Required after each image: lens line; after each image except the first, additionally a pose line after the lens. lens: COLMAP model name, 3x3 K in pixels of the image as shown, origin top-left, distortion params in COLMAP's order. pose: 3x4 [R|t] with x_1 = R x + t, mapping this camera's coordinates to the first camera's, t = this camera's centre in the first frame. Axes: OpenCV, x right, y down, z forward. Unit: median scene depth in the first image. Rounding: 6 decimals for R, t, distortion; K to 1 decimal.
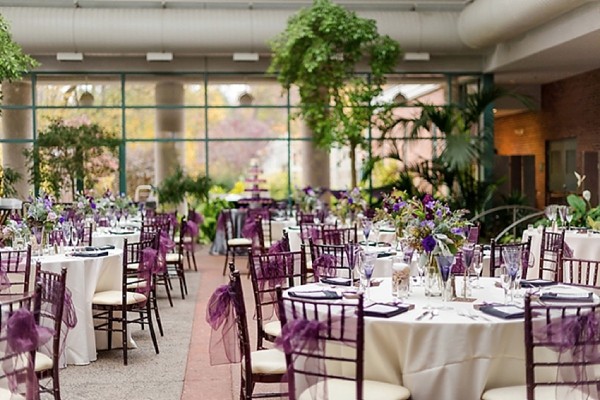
lens RADIAL K [[856.9, 0, 298.7], [0, 856.9, 196.1], [0, 0, 1]] dist [0.025716, 0.000000]
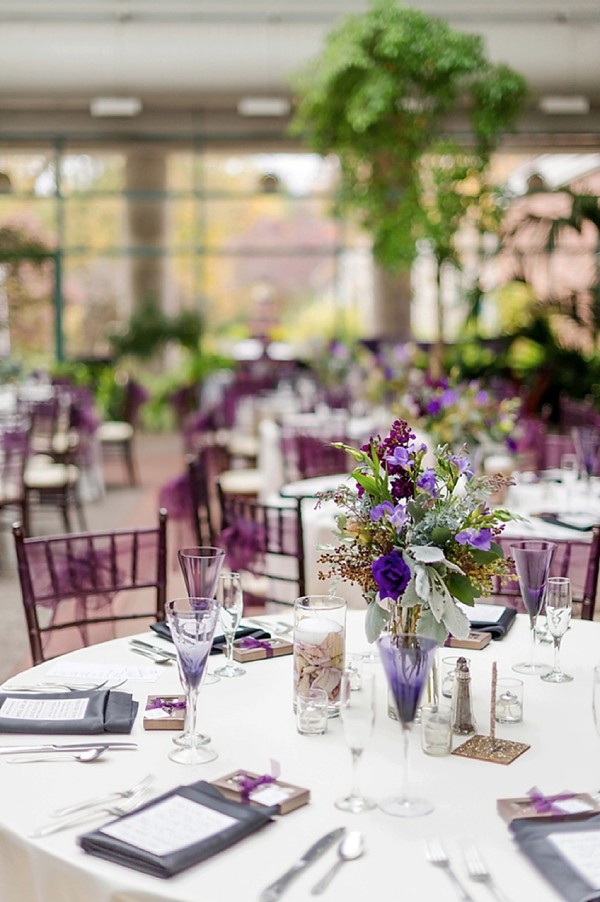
lens RADIAL K [[1288.3, 0, 302.6], [0, 1288.3, 455.6], [0, 0, 1]] dist [0.025716, 0.000000]
pose [[0.996871, 0.015485, -0.077515, 0.036668], [-0.008305, 0.995714, 0.092110, -0.008652], [0.078609, -0.091178, 0.992727, 0.118034]]
